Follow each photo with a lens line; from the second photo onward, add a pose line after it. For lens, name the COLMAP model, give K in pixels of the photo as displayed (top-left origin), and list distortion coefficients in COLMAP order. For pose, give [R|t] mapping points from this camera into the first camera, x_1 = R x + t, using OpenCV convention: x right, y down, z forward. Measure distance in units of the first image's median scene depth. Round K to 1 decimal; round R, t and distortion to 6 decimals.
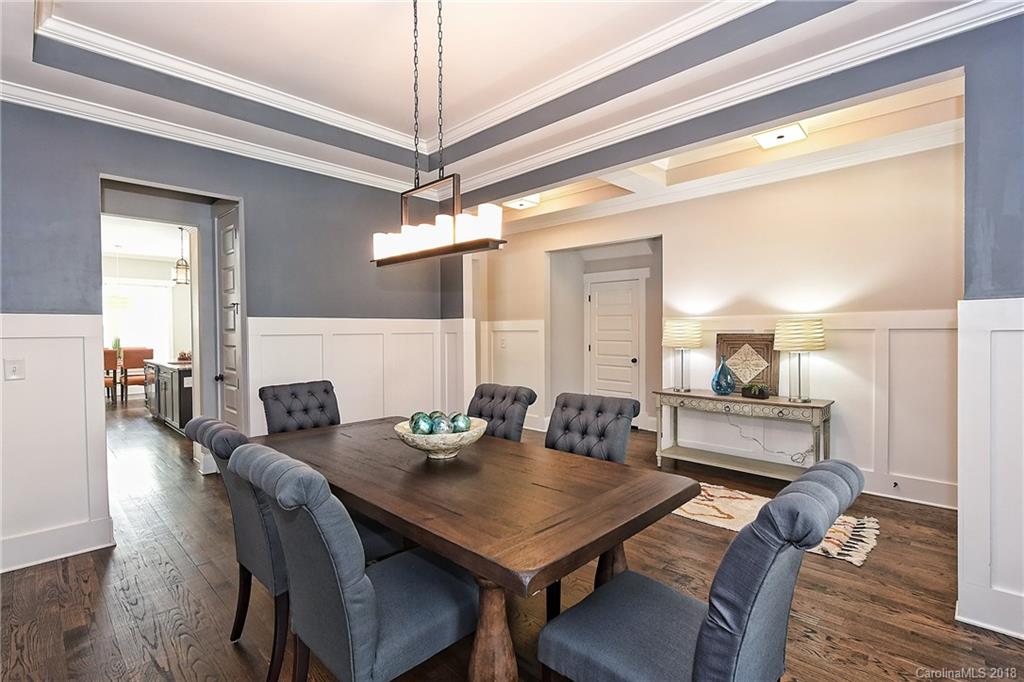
lens RADIAL K [[481.5, 0, 517.0], [0, 481.5, 337.4], [0, 0, 1]] dist [0.000827, 0.000112]
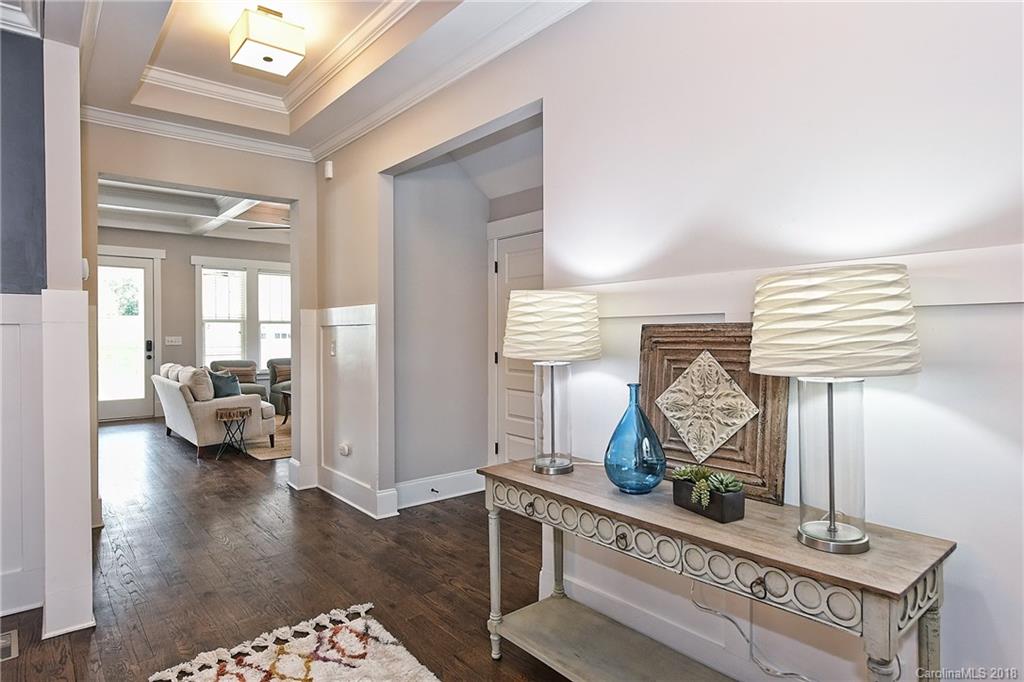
lens RADIAL K [[586.1, 0, 510.4], [0, 586.1, 333.7], [0, 0, 1]] dist [0.004281, 0.001116]
pose [[0.994183, 0.002484, -0.107678, 0.374402], [-0.004013, 0.999894, -0.013989, 0.006855], [0.107632, 0.014339, 0.994087, 0.537276]]
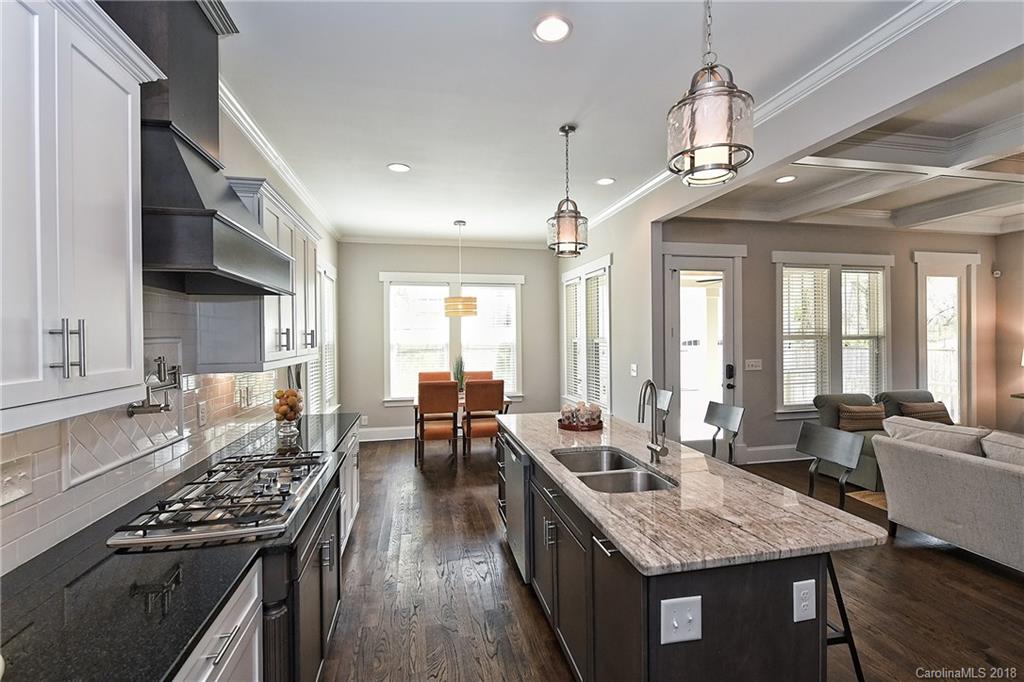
lens RADIAL K [[455.1, 0, 515.0], [0, 455.1, 334.2], [0, 0, 1]] dist [-0.001447, -0.000651]
pose [[0.835311, -0.006423, -0.549740, -0.888017], [-0.001253, 0.999907, -0.013587, -0.055565], [0.549777, 0.012039, 0.835225, 1.095933]]
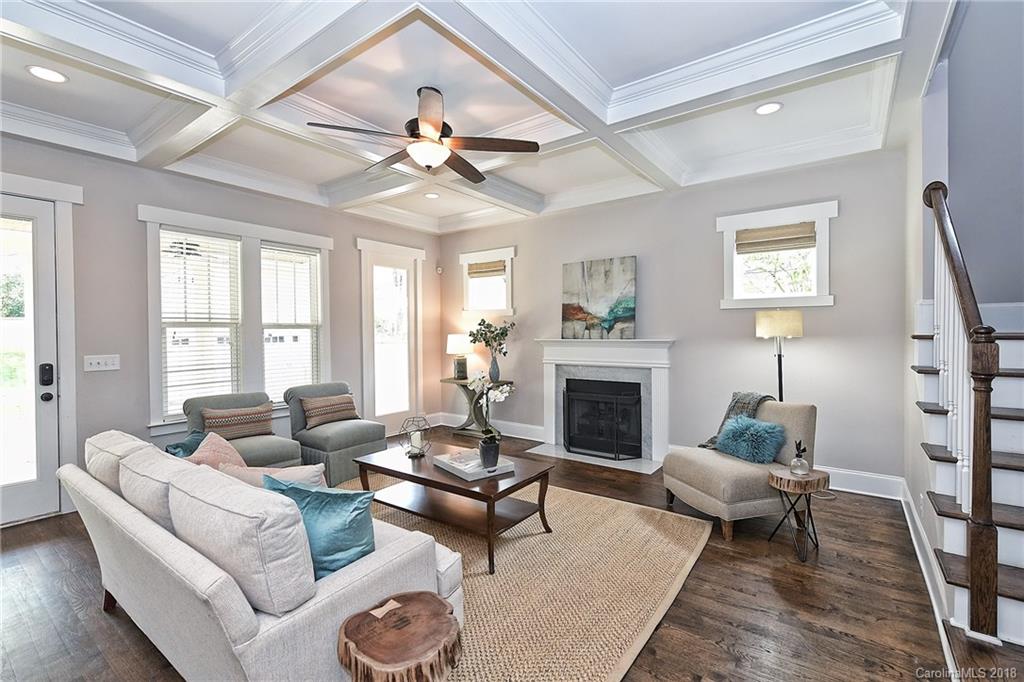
lens RADIAL K [[455.1, 0, 515.0], [0, 455.1, 334.2], [0, 0, 1]] dist [-0.001447, -0.000651]
pose [[0.989644, -0.007124, 0.143365, -0.388005], [0.008721, 0.999907, -0.010513, -0.028646], [-0.143277, 0.011655, 0.989614, 1.517180]]
